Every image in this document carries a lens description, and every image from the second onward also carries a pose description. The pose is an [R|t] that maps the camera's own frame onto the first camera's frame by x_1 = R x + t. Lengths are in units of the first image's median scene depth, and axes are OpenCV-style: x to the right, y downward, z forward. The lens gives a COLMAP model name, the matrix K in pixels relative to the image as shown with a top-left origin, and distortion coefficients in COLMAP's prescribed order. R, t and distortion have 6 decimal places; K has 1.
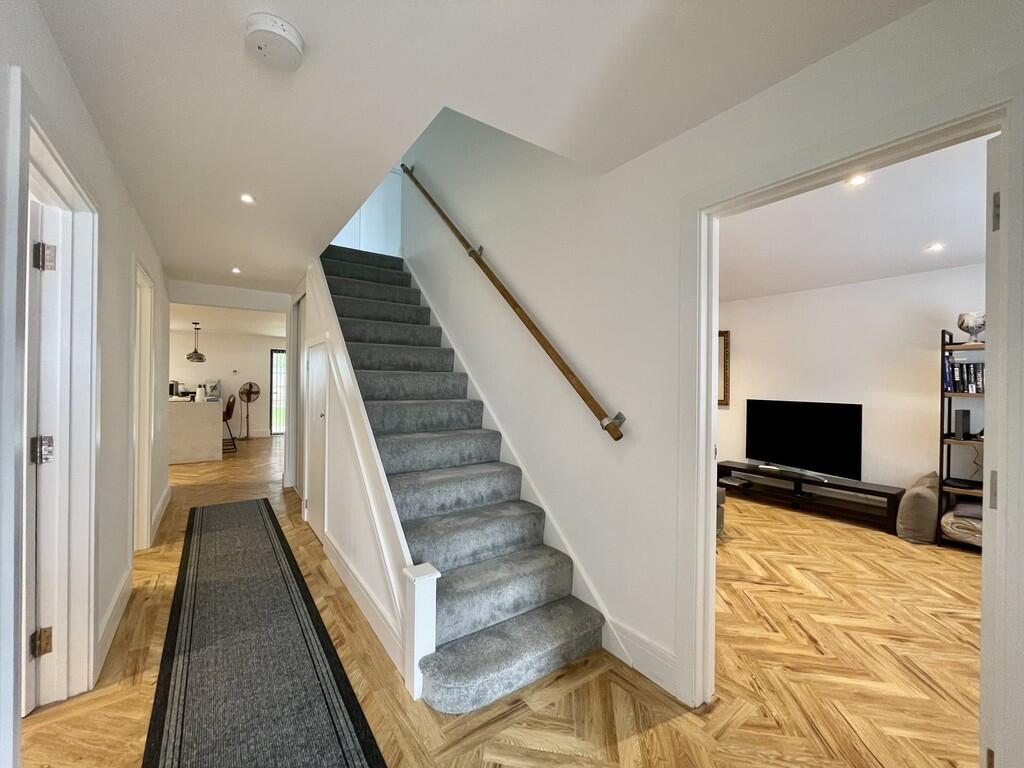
lens RADIAL K [[411.9, 0, 506.4], [0, 411.9, 384.8], [0, 0, 1]] dist [0.001464, -0.001639]
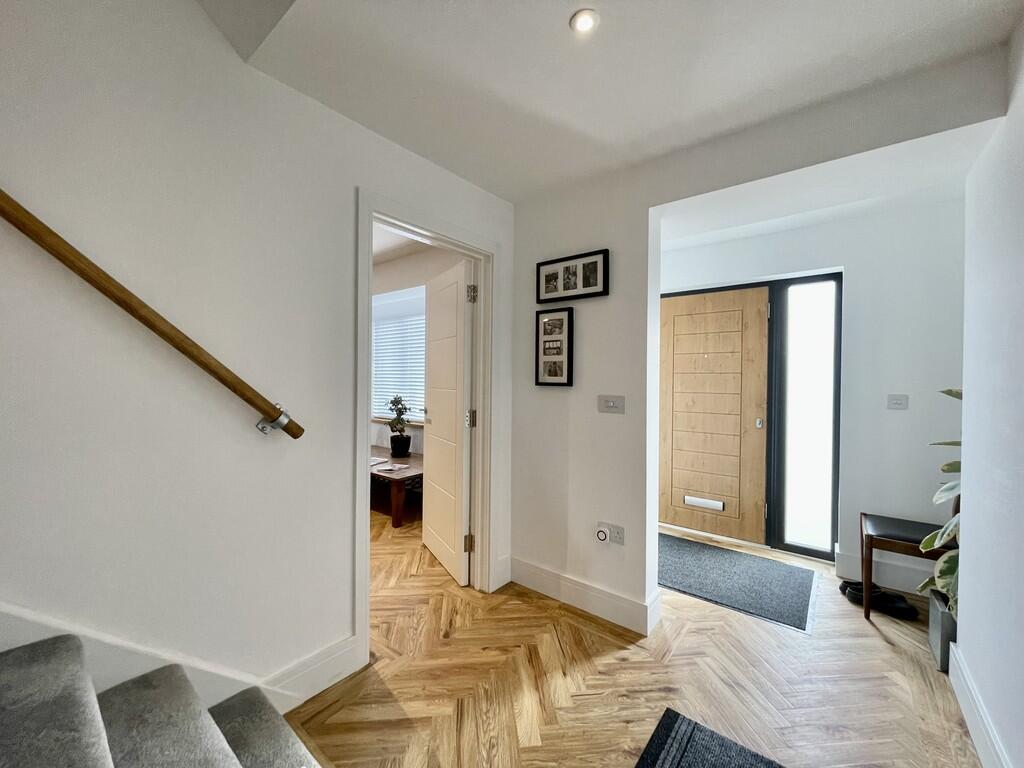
lens RADIAL K [[411.9, 0, 509.7], [0, 411.9, 385.3], [0, 0, 1]] dist [0.001464, -0.001639]
pose [[-0.281893, -0.028192, 0.959032, -0.558293], [-0.019130, 0.999535, 0.023760, 0.008358], [-0.959255, -0.011649, -0.282301, 0.776918]]
